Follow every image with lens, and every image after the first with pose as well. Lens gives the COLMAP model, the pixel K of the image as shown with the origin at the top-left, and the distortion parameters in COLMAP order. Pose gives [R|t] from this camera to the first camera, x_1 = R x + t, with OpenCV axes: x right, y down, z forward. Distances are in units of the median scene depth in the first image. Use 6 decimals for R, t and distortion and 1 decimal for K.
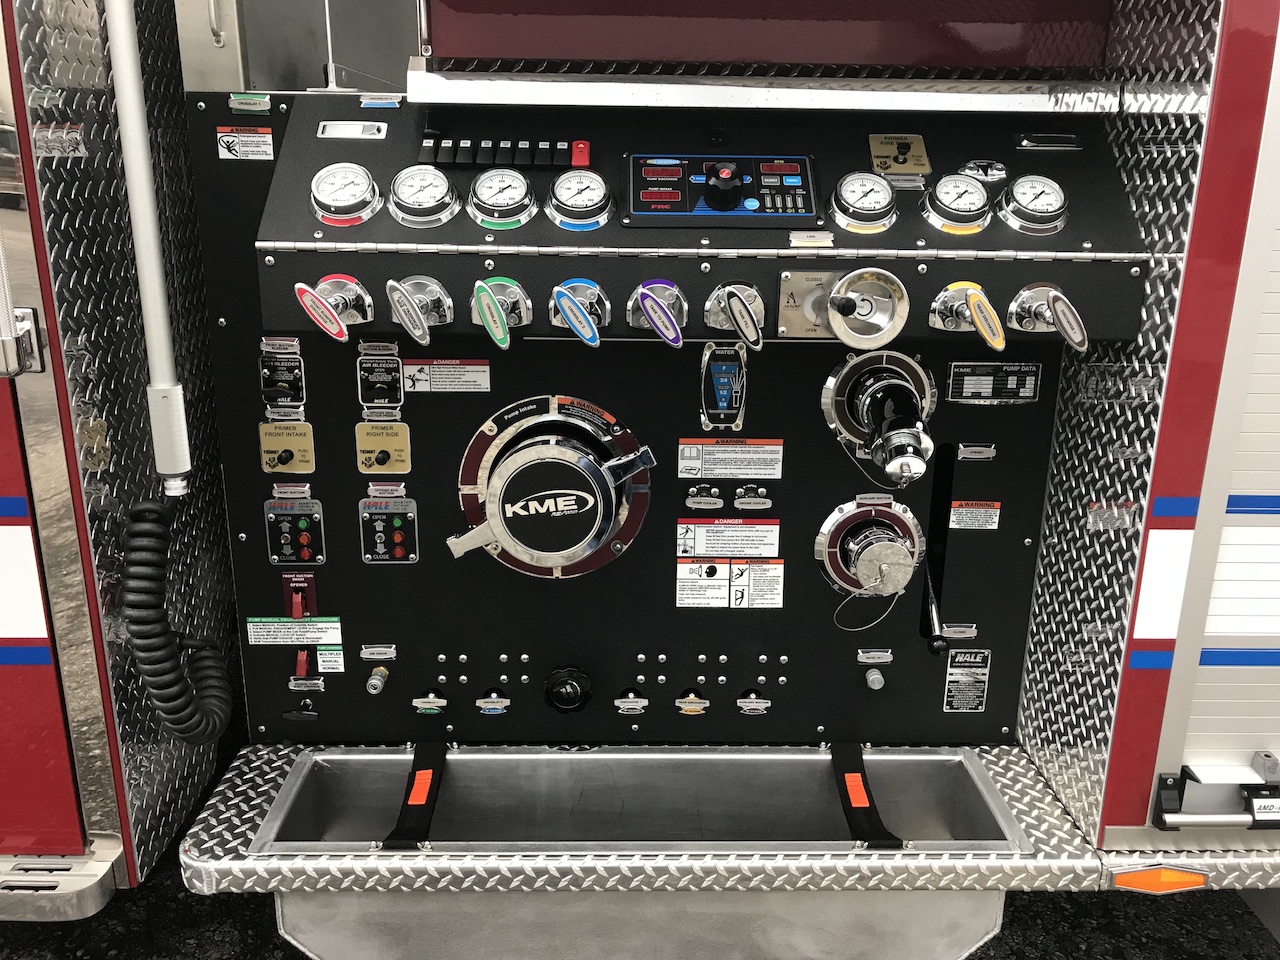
lens RADIAL K [[1068.8, 0, 644.8], [0, 1068.8, 479.4], [0, 0, 1]] dist [0.097238, -0.209765]
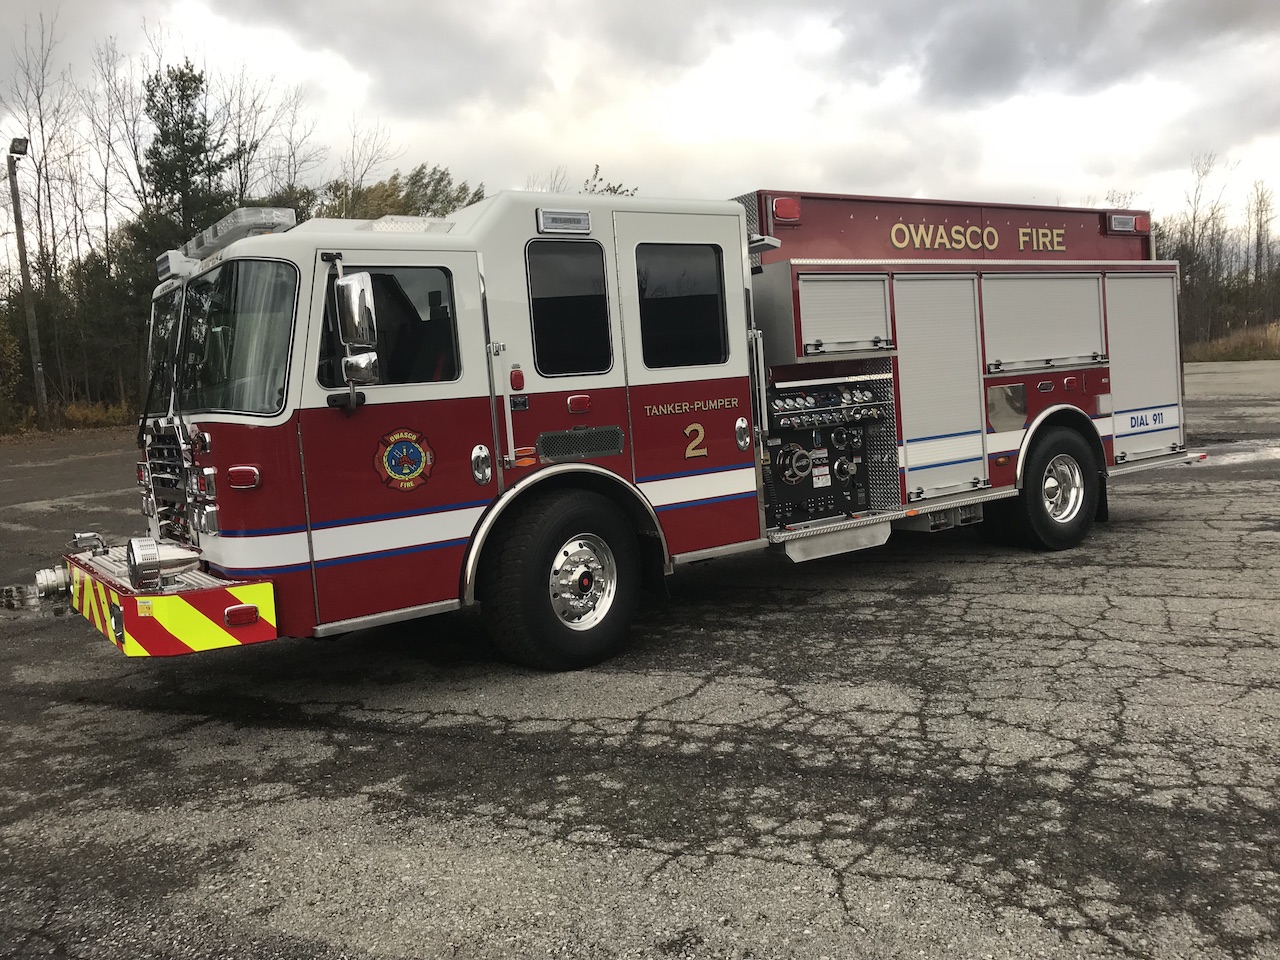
lens RADIAL K [[1022.4, 0, 597.4], [0, 1022.4, 480.7], [0, 0, 1]] dist [0.089502, -0.286340]
pose [[0.848730, -0.126752, 0.513411, -3.436174], [0.242310, 0.956150, -0.164511, 0.671877], [-0.470046, 0.264030, 0.842226, -2.594397]]
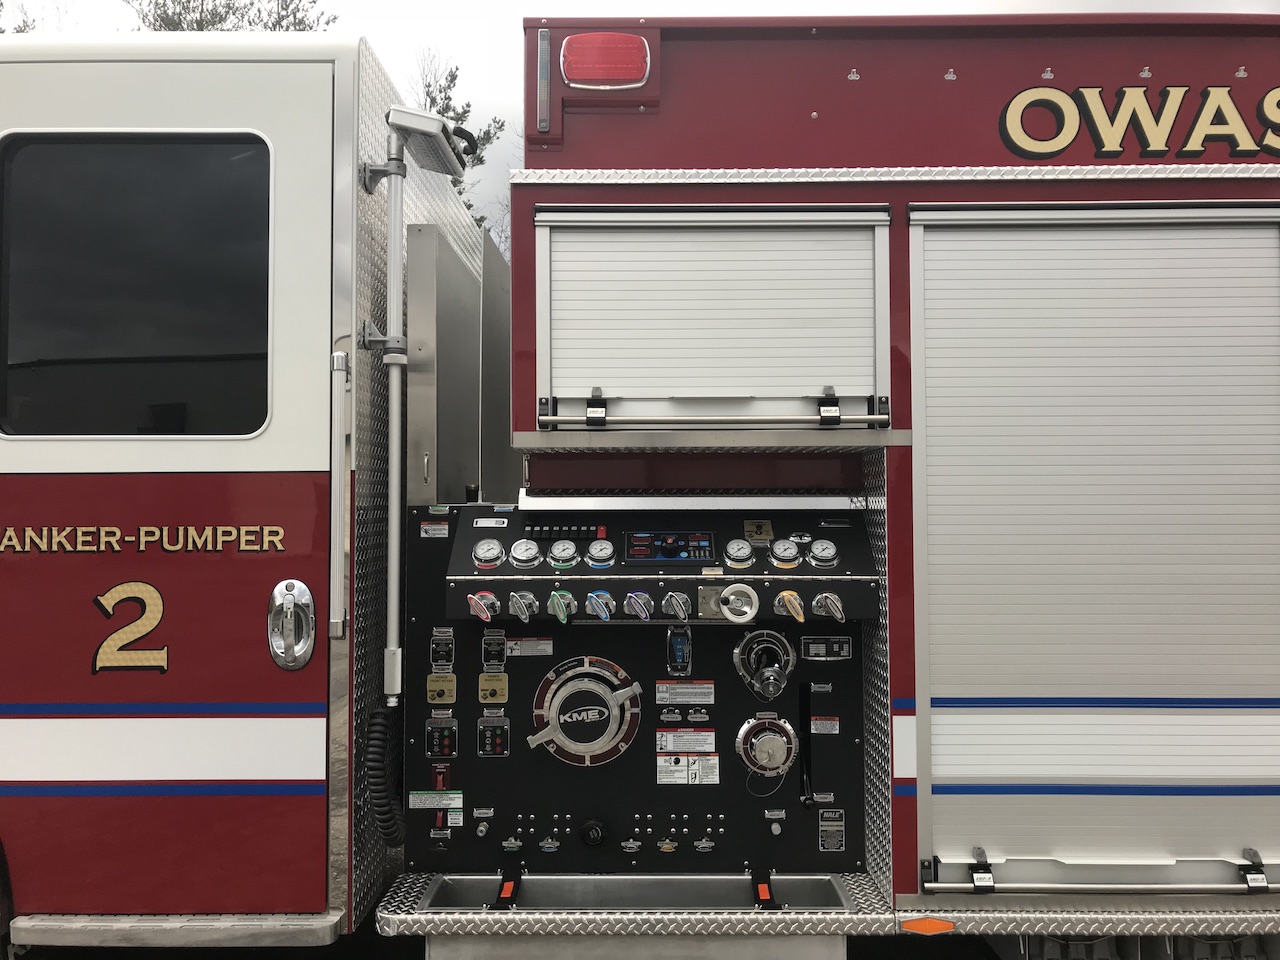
lens RADIAL K [[1062.2, 0, 636.2], [0, 1062.2, 463.2], [0, 0, 1]] dist [0.046087, -0.061441]
pose [[0.999253, -0.017705, -0.034355, 0.072839], [0.005413, 0.944248, -0.329191, 0.224727], [0.038268, 0.328759, 0.943638, -0.890116]]
